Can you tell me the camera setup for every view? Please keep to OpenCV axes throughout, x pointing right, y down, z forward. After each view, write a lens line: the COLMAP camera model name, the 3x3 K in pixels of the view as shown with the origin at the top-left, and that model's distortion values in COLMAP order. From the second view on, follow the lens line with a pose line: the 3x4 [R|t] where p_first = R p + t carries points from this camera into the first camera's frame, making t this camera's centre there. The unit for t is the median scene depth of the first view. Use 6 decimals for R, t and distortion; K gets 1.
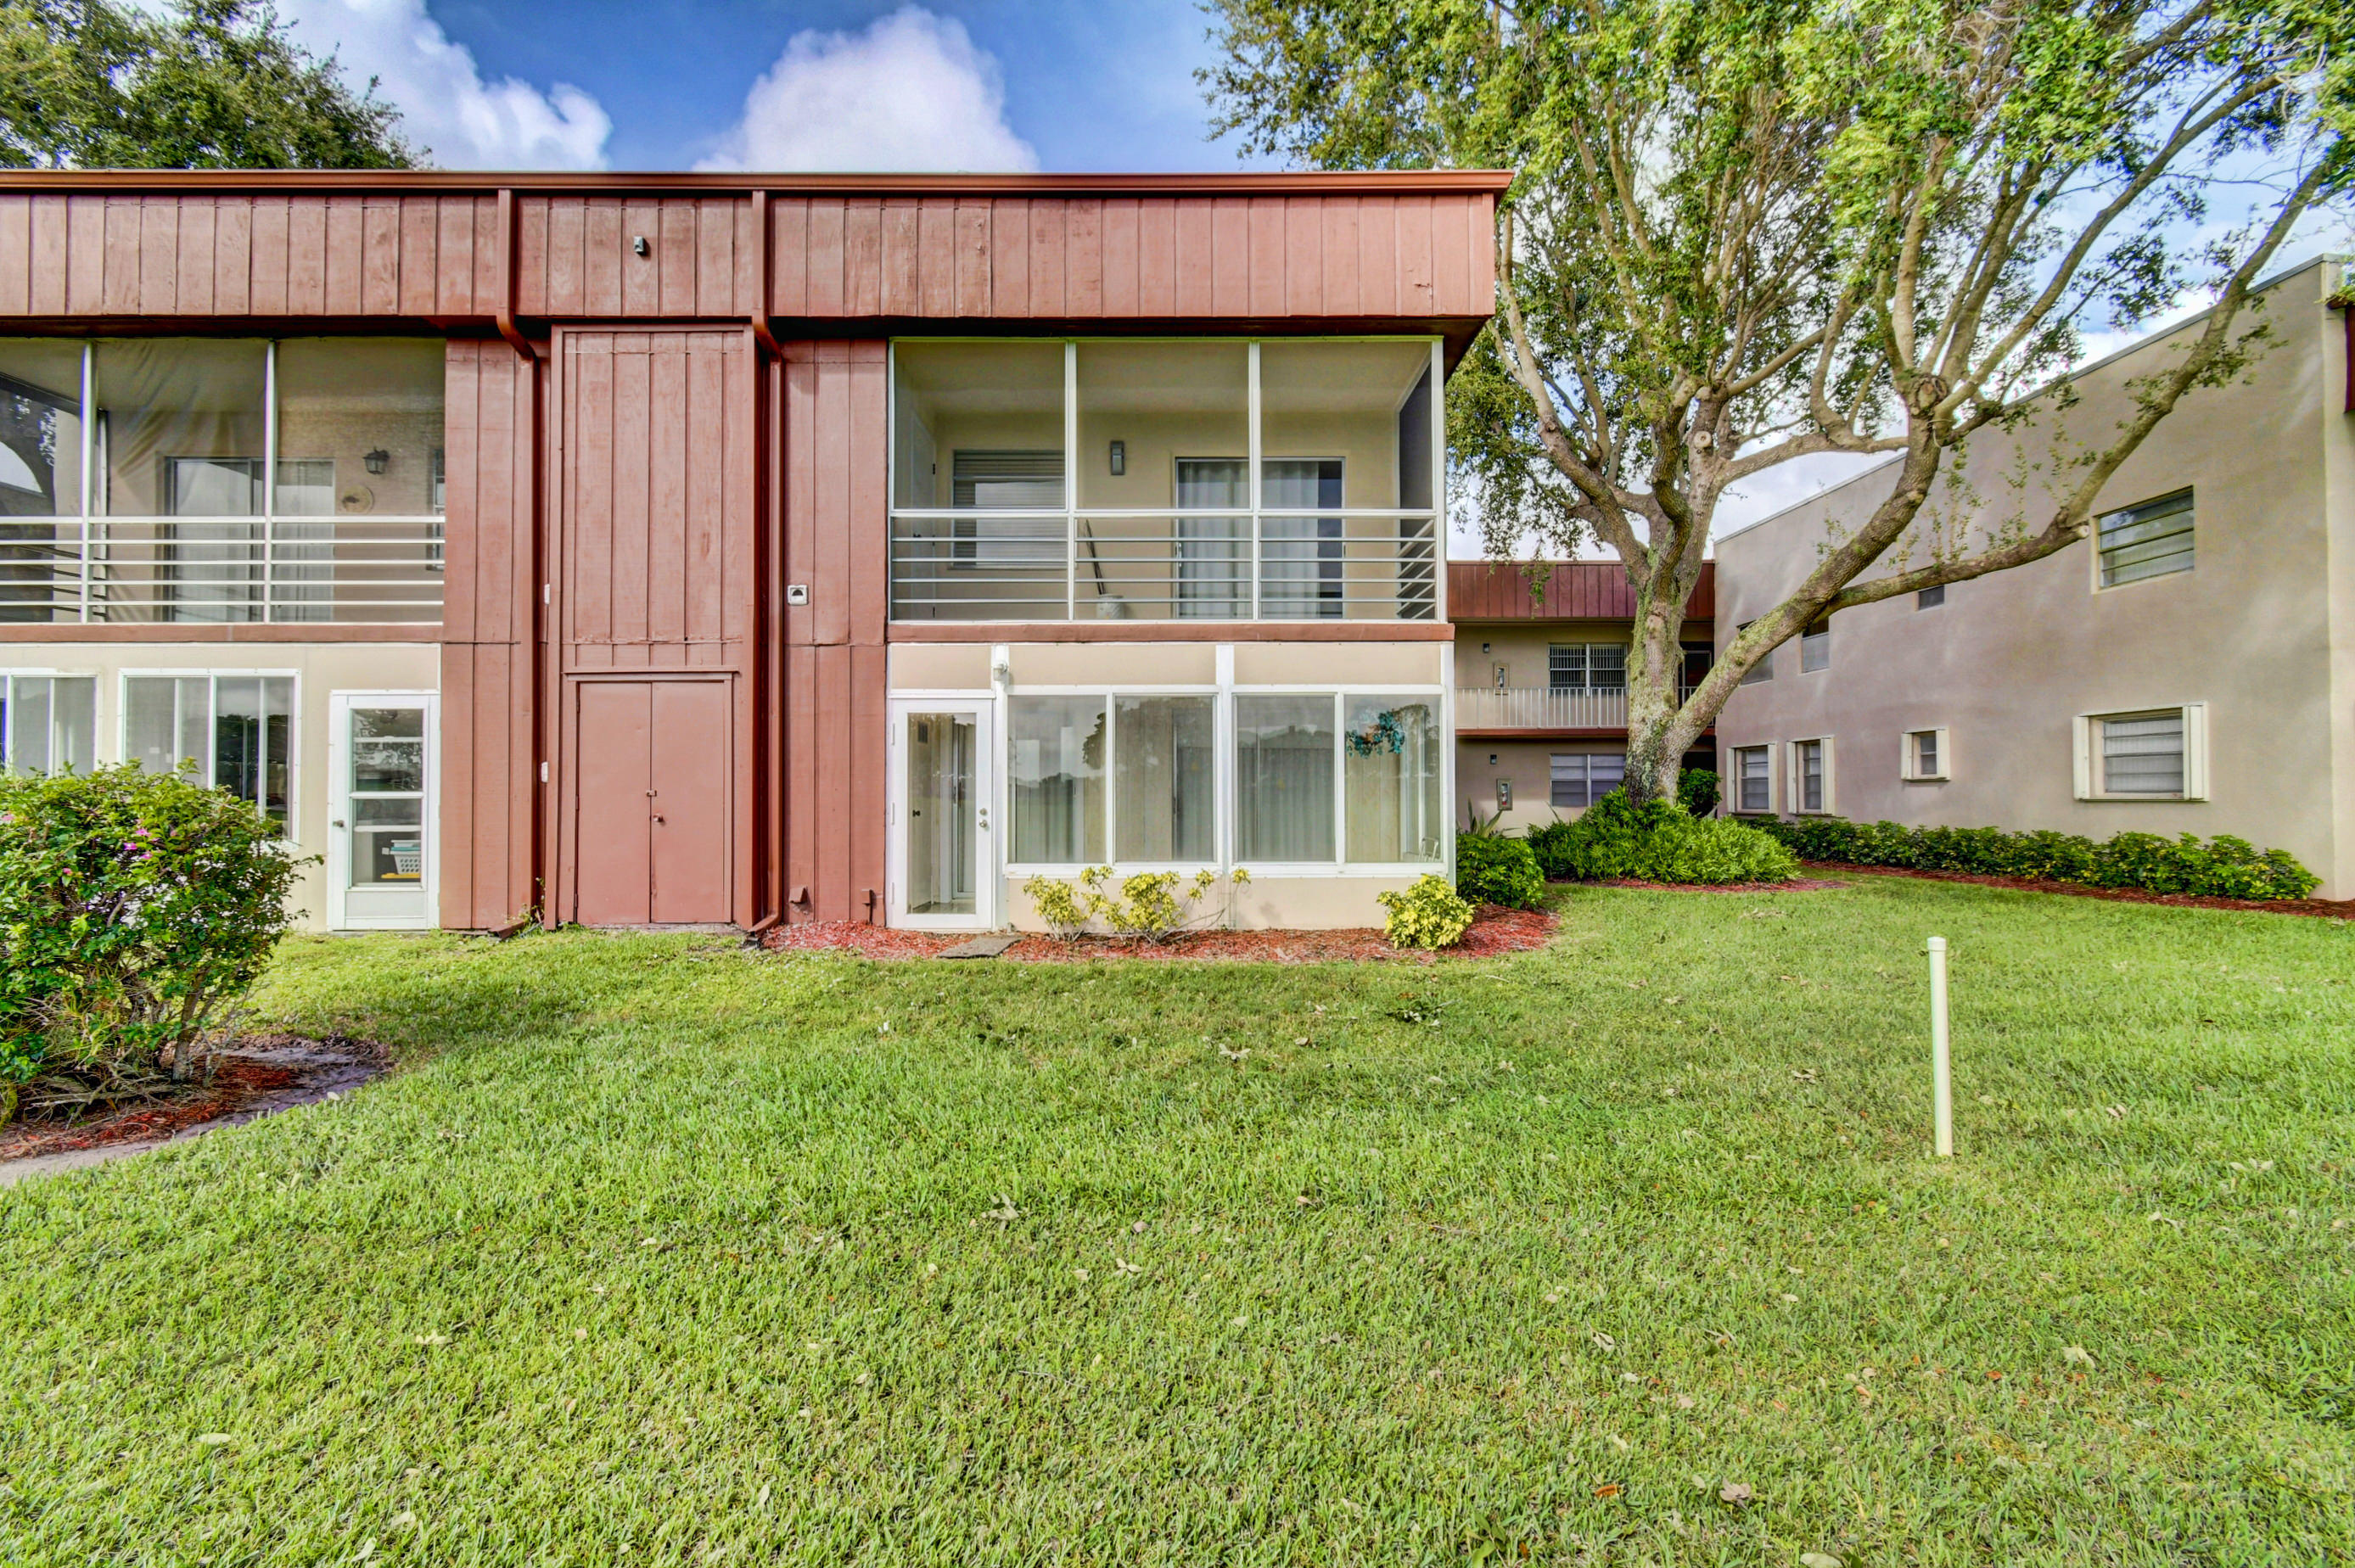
lens RADIAL K [[1033.4, 0, 1179.5], [0, 1033.4, 773.9], [0, 0, 1]] dist [-0.000057, 0.000016]
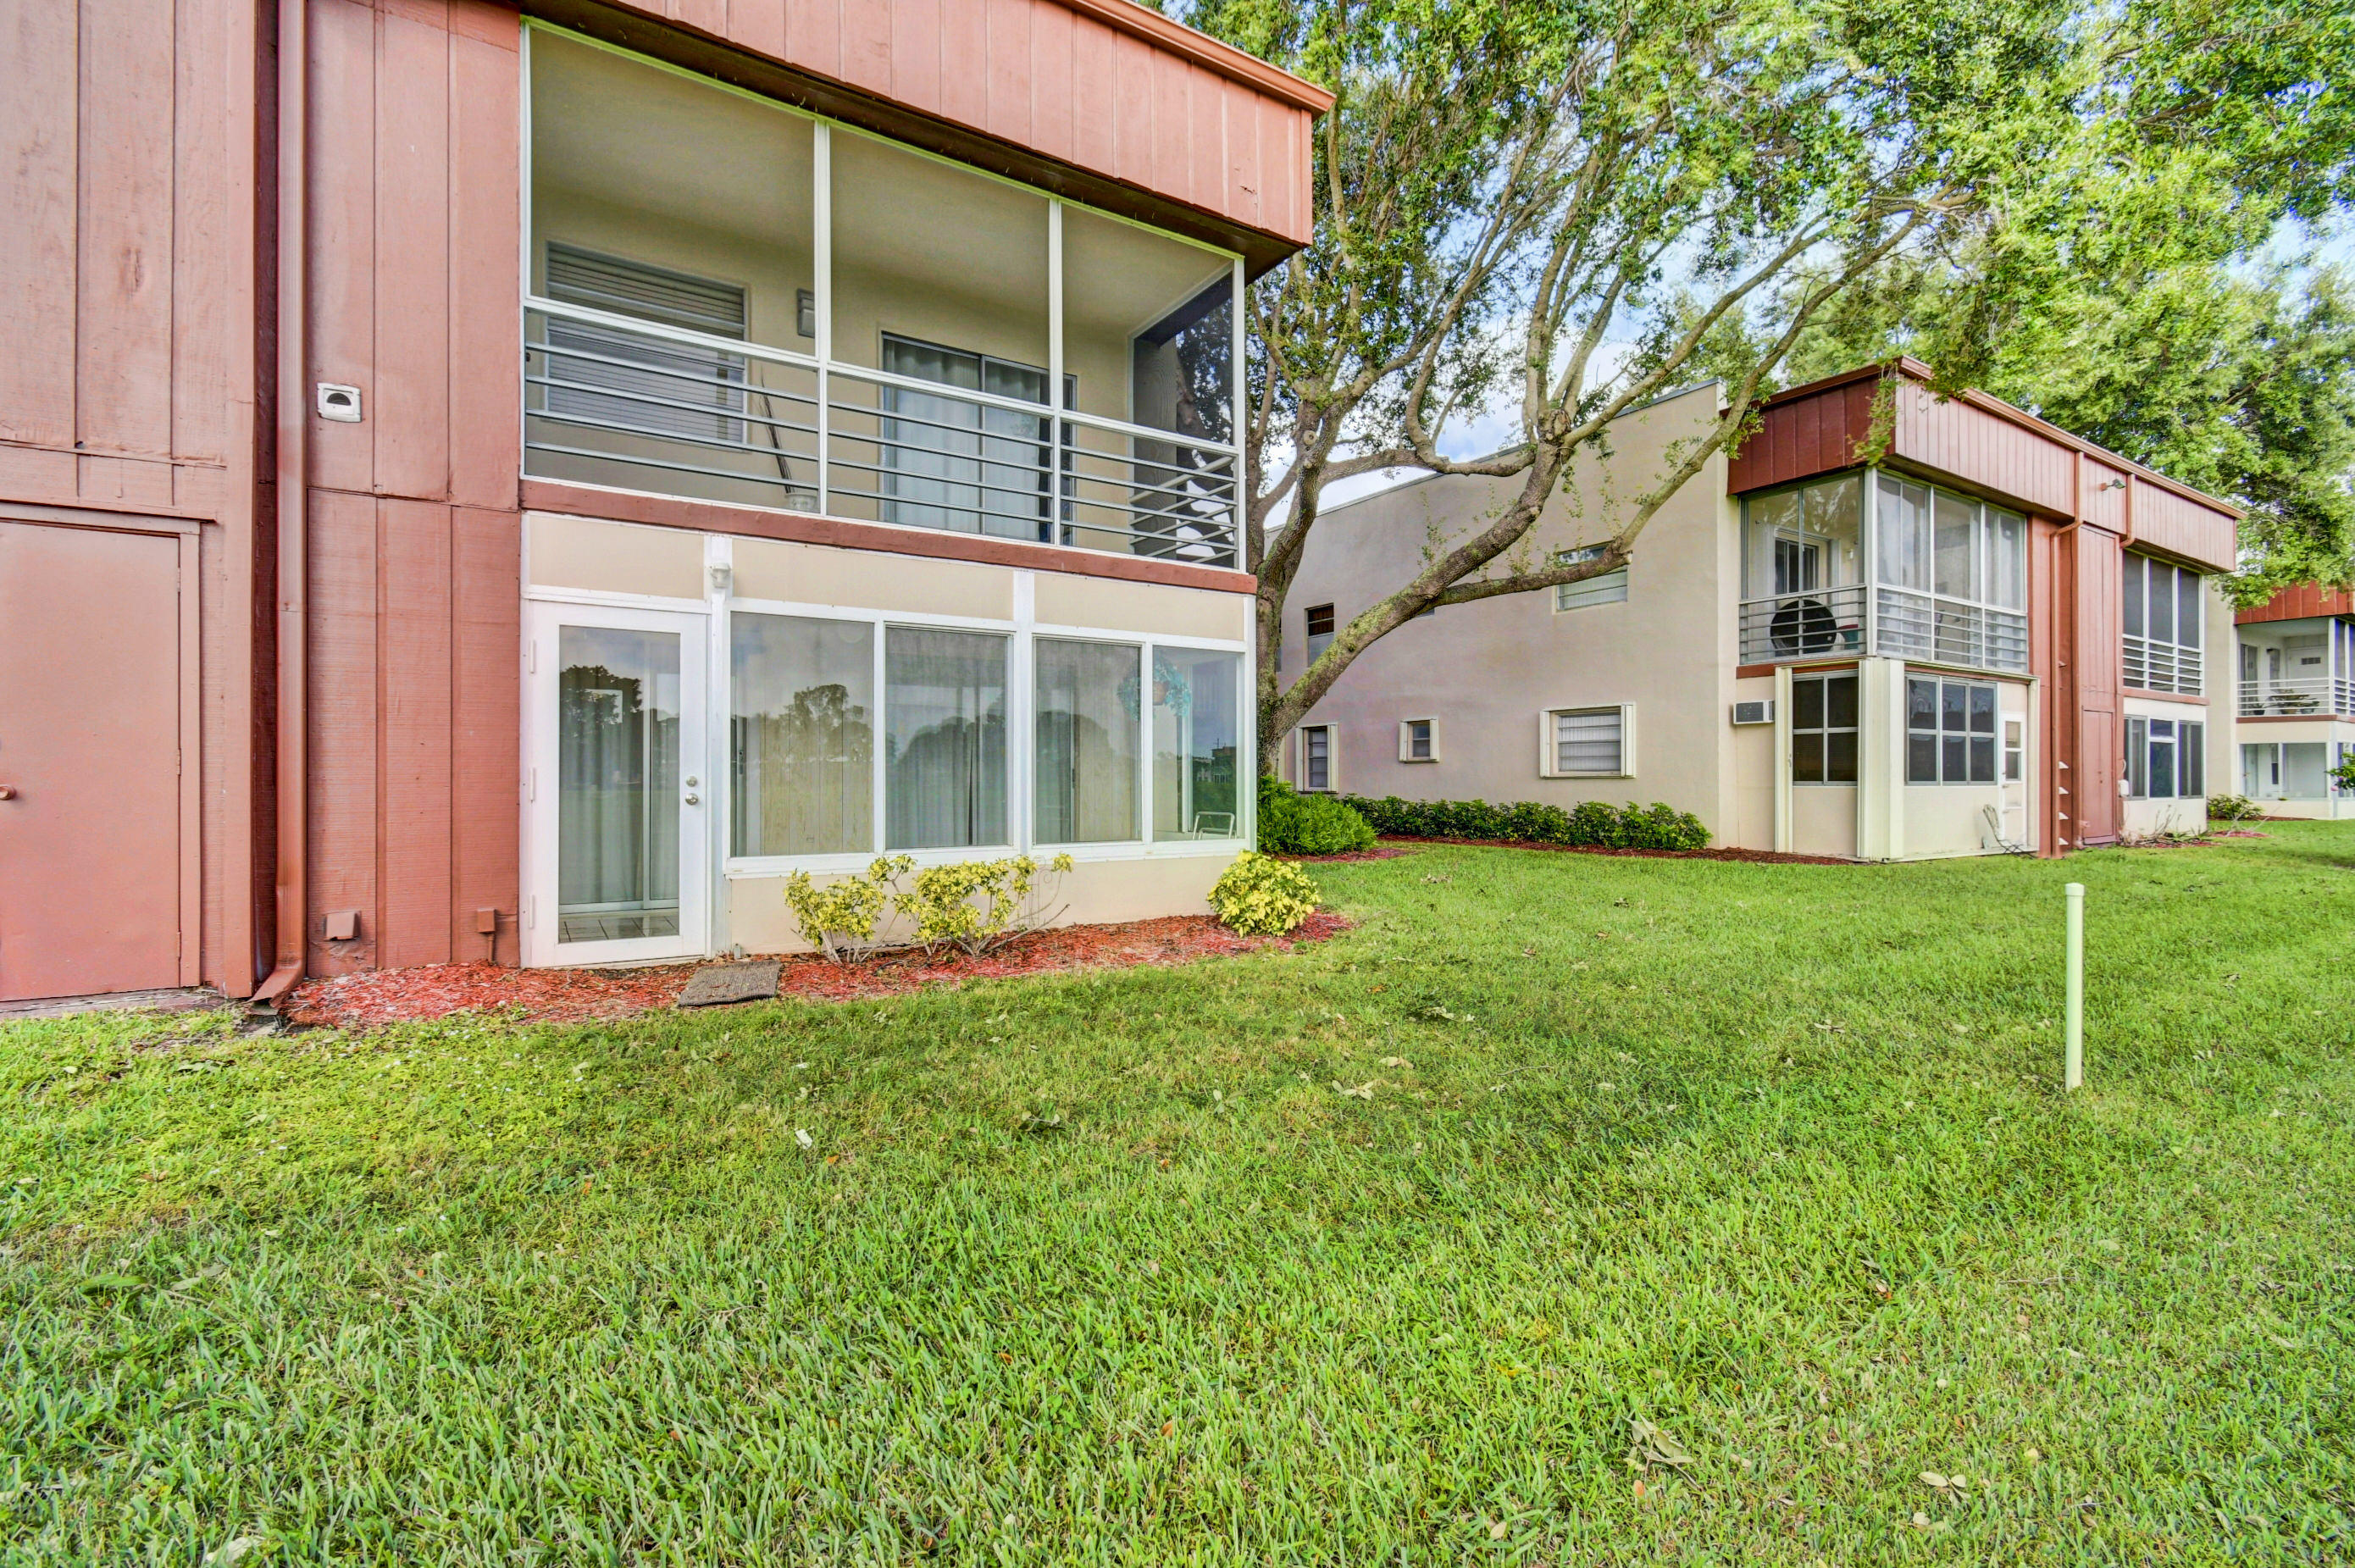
lens RADIAL K [[1033.4, 0, 1177.2], [0, 1033.4, 772.2], [0, 0, 1]] dist [-0.000057, 0.000016]
pose [[0.849097, 0.005720, 0.528206, -0.274028], [-0.012806, 0.999870, 0.009758, 0.019389], [-0.528082, -0.015050, 0.849060, 0.263494]]
